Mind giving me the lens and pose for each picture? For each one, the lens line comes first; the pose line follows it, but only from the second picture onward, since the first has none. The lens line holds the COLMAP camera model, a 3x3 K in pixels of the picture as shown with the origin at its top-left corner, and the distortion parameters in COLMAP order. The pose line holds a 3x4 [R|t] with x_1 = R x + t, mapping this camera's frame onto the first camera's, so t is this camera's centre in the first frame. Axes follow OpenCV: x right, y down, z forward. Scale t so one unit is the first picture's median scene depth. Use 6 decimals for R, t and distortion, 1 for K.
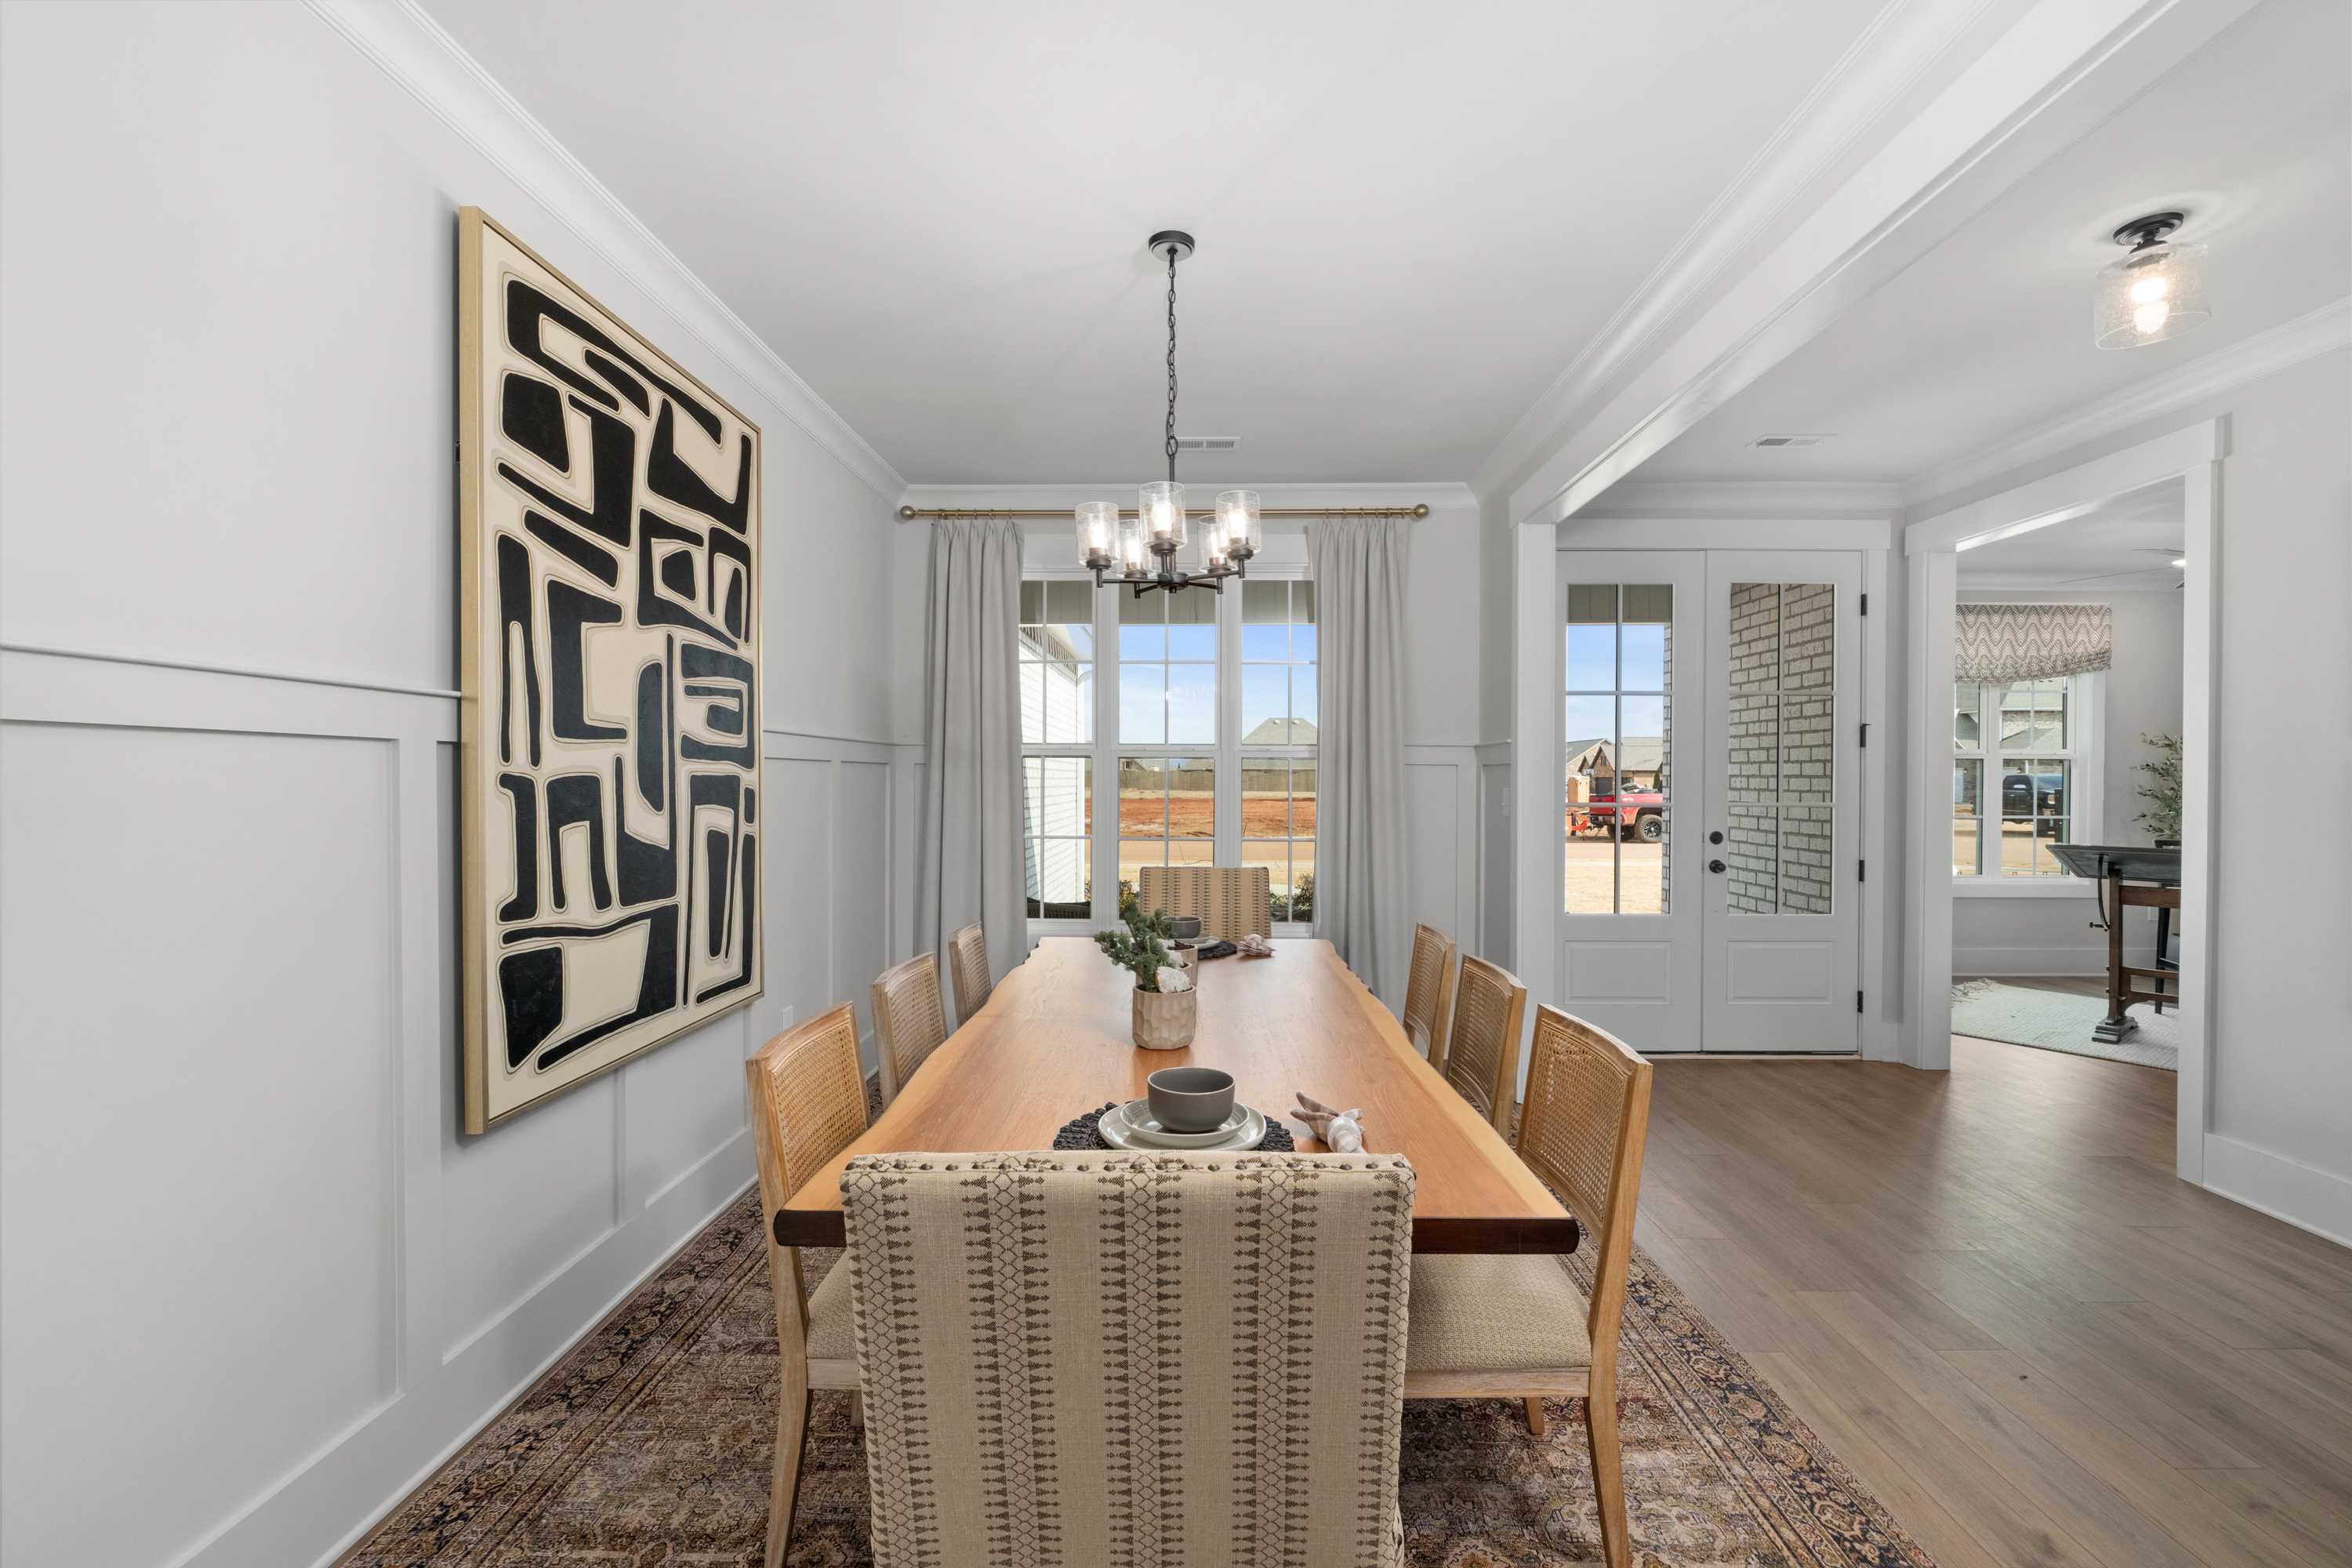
lens RADIAL K [[978.6, 0, 1176.1], [0, 978.6, 790.5], [0, 0, 1]] dist [0.019032, -0.000273]
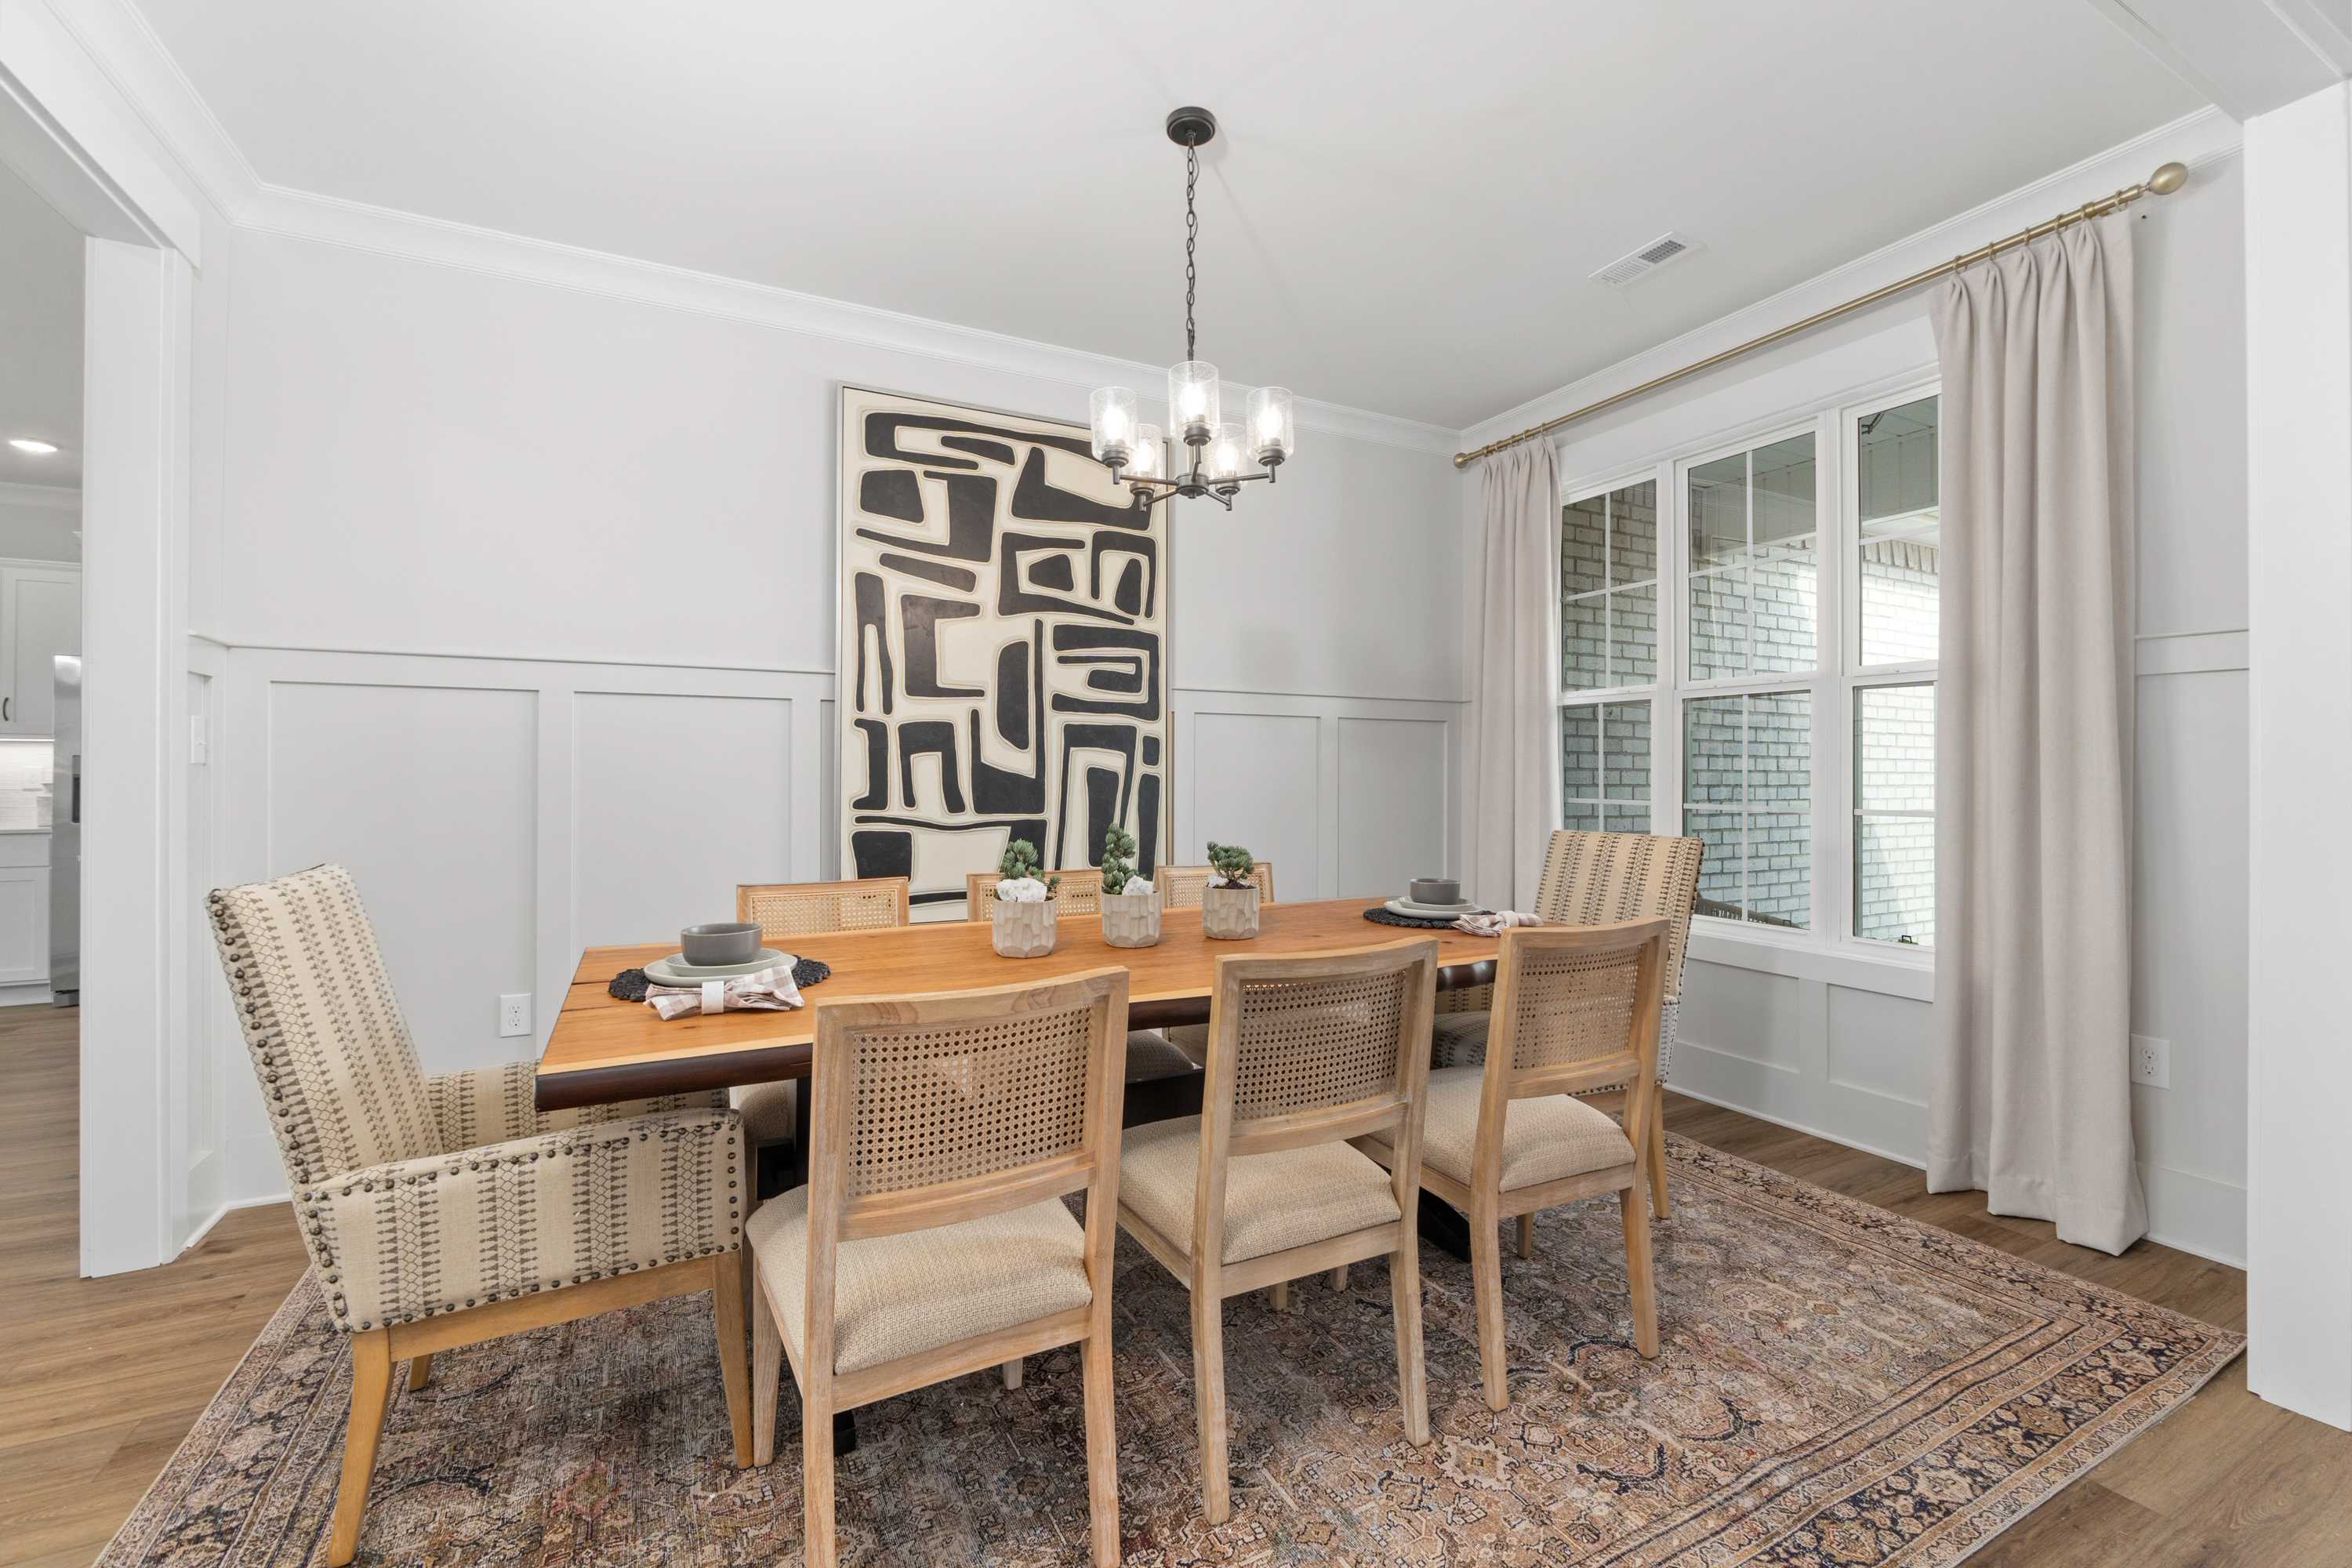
lens RADIAL K [[978.6, 0, 1176.0], [0, 978.6, 772.7], [0, 0, 1]] dist [0.019032, -0.000273]
pose [[0.500583, -0.001136, -0.865688, 0.809343], [-0.010125, 0.999923, -0.007167, 0.064877], [0.865629, 0.012353, 0.500533, 0.533424]]
